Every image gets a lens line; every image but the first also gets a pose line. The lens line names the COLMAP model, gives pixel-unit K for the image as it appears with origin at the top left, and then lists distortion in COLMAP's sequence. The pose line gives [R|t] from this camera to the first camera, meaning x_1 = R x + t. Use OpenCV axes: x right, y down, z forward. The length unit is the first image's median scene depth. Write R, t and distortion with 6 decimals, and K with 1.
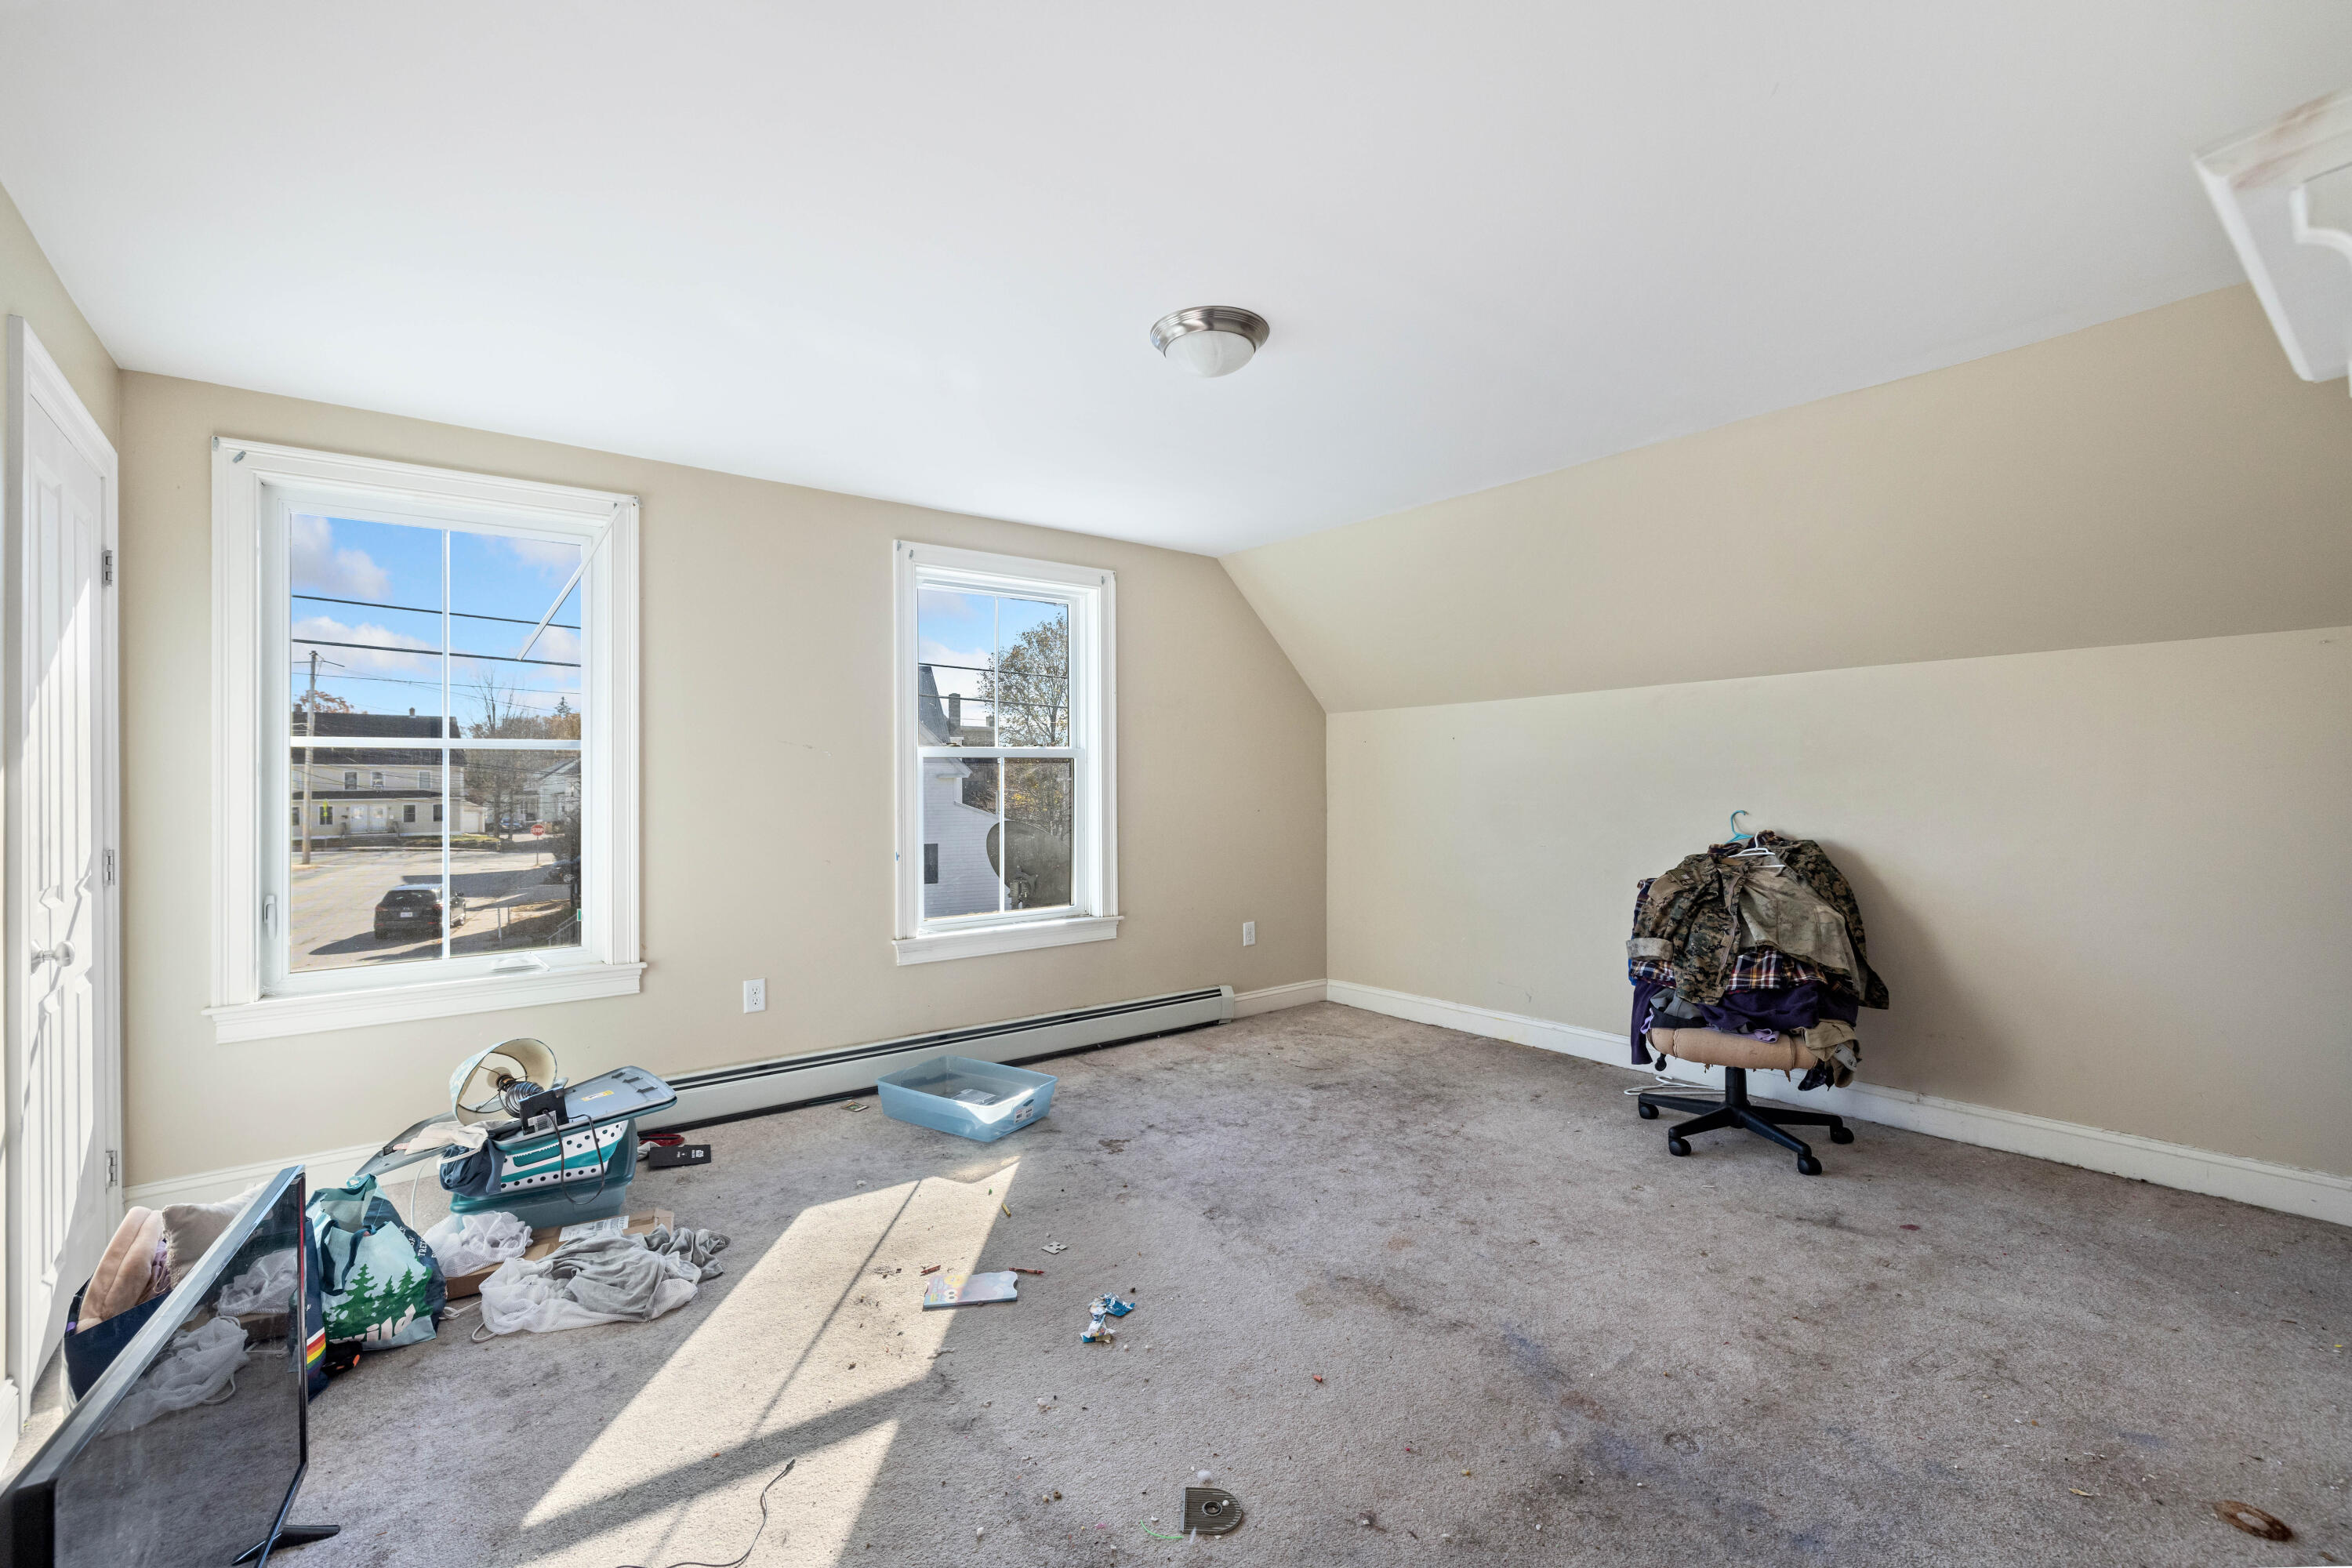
lens RADIAL K [[992.8, 0, 1173.6], [0, 992.8, 784.9], [0, 0, 1]] dist [0.000110, -0.000019]
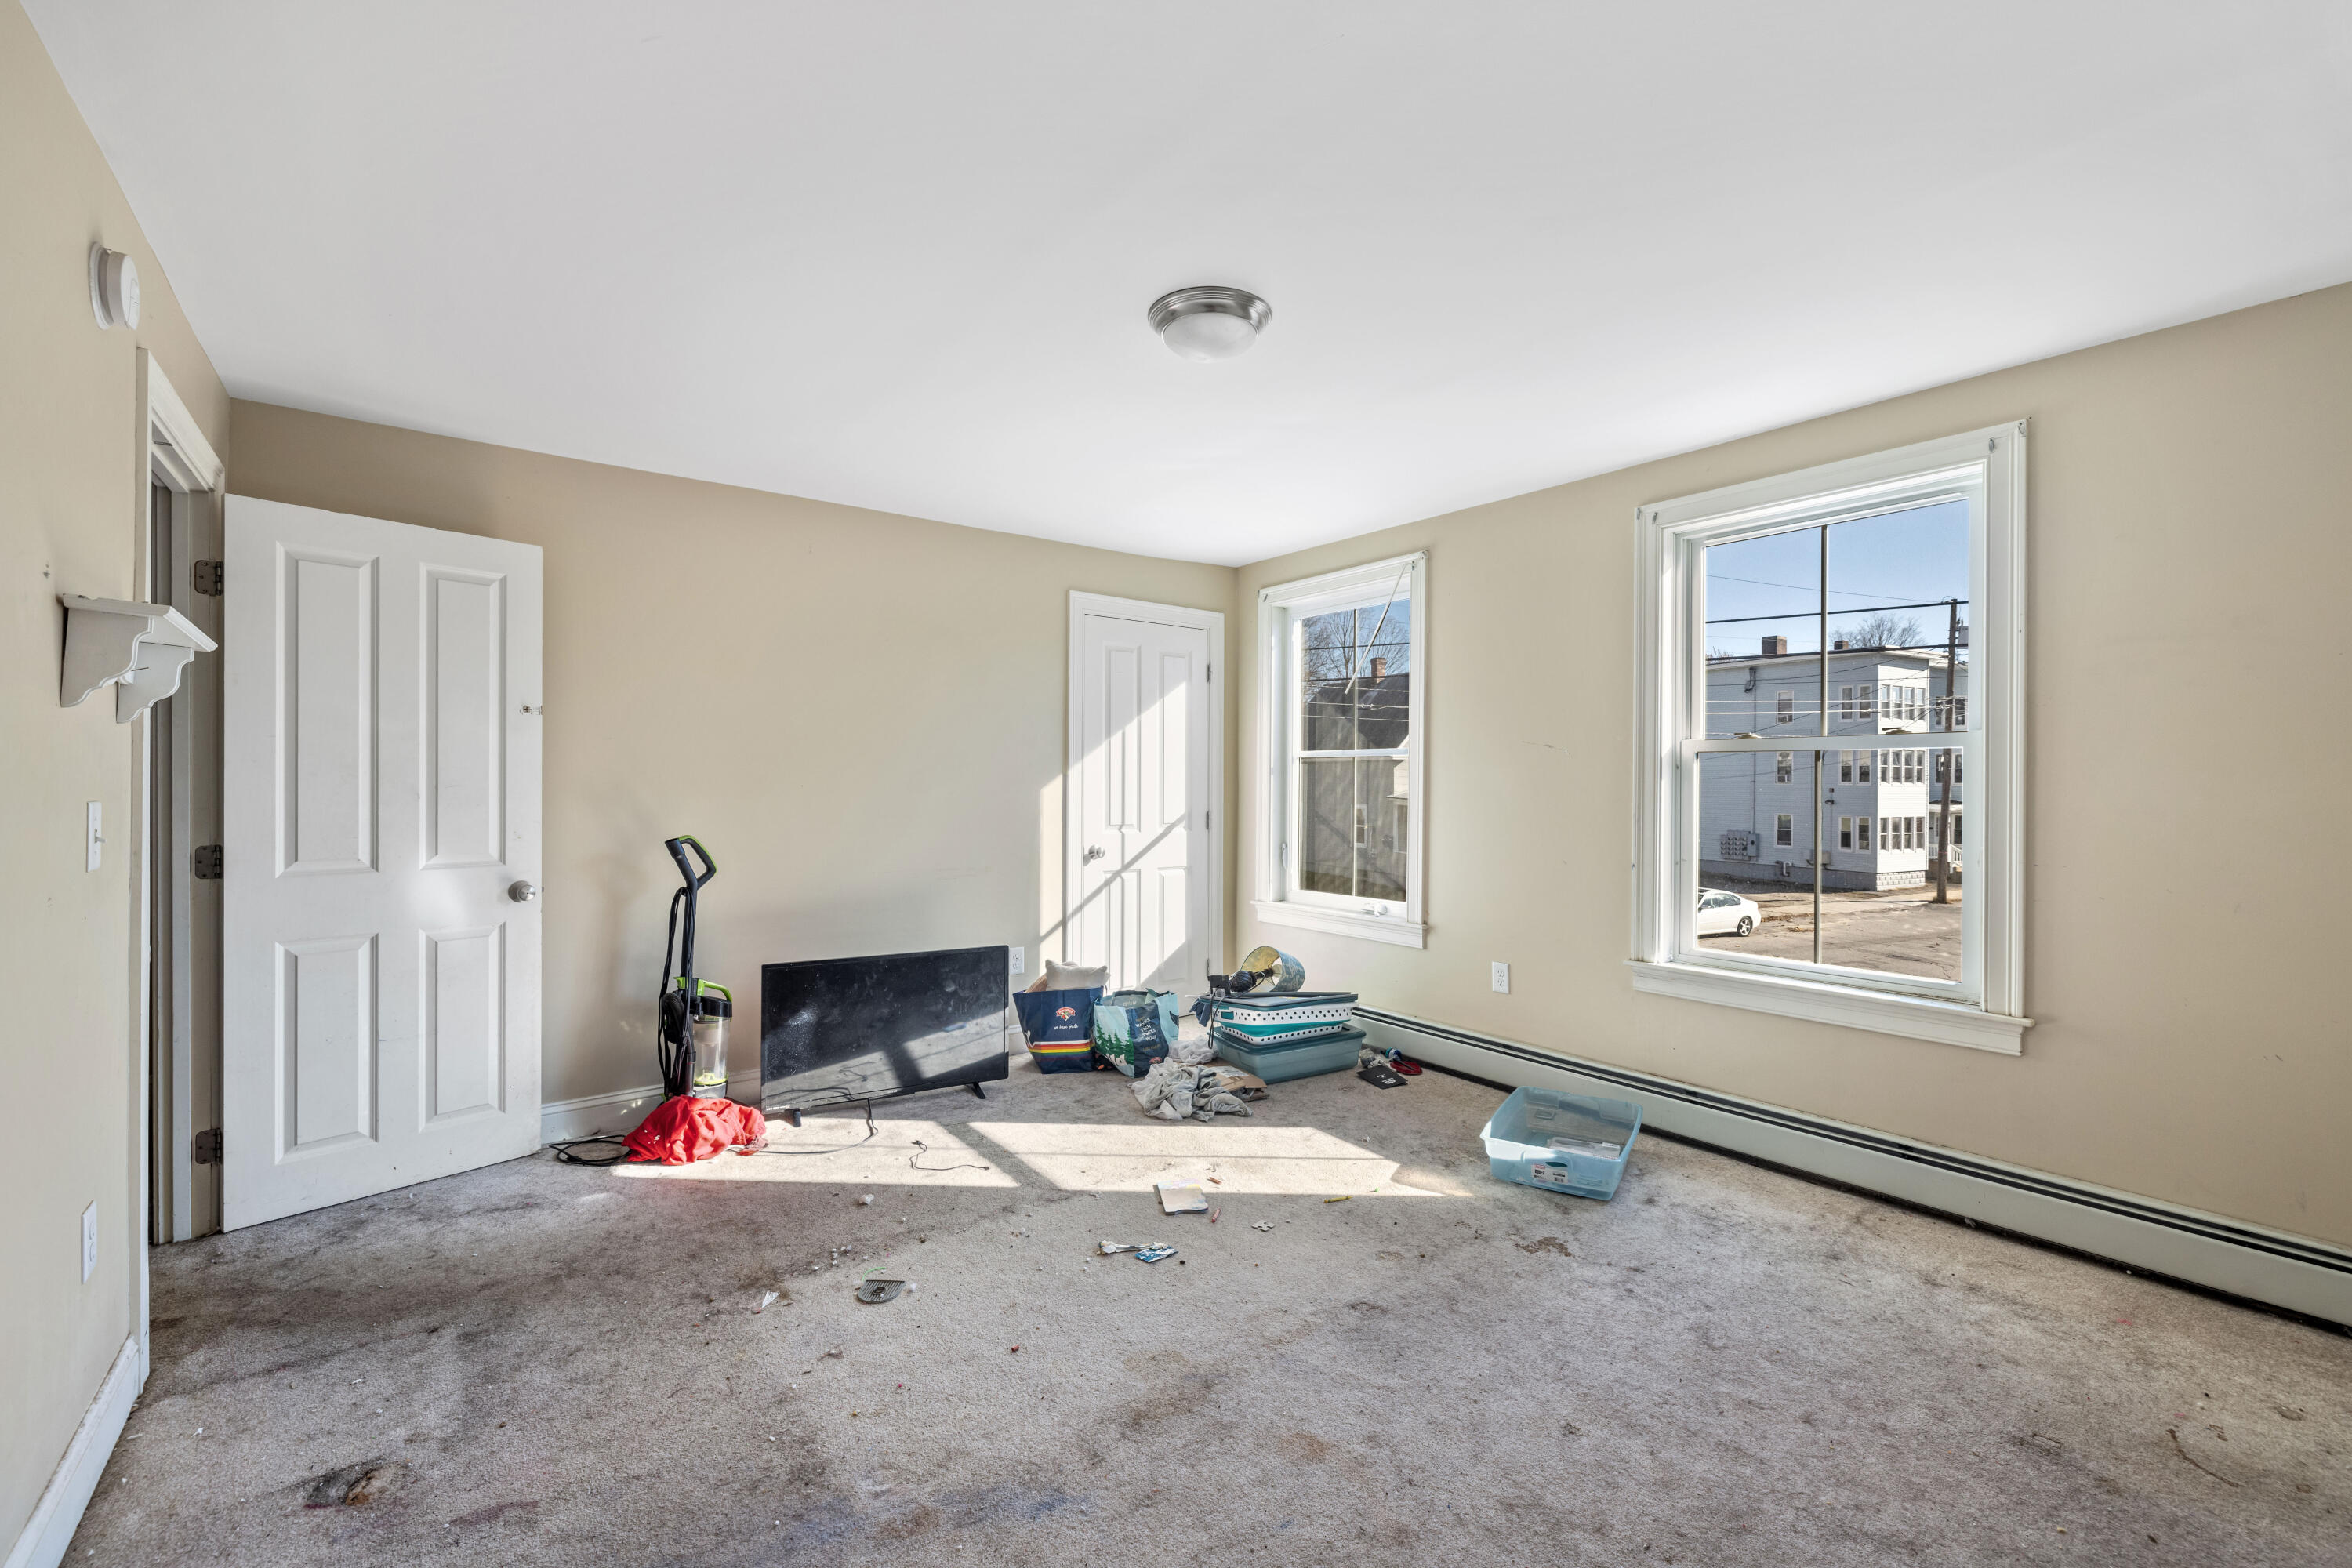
lens RADIAL K [[992.8, 0, 1173.6], [0, 992.8, 784.9], [0, 0, 1]] dist [0.000110, -0.000019]
pose [[-0.008746, 0.013004, -0.999877, 0.776261], [-0.005414, 0.999900, 0.013051, -0.012118], [0.999947, 0.005527, -0.008675, 0.760636]]
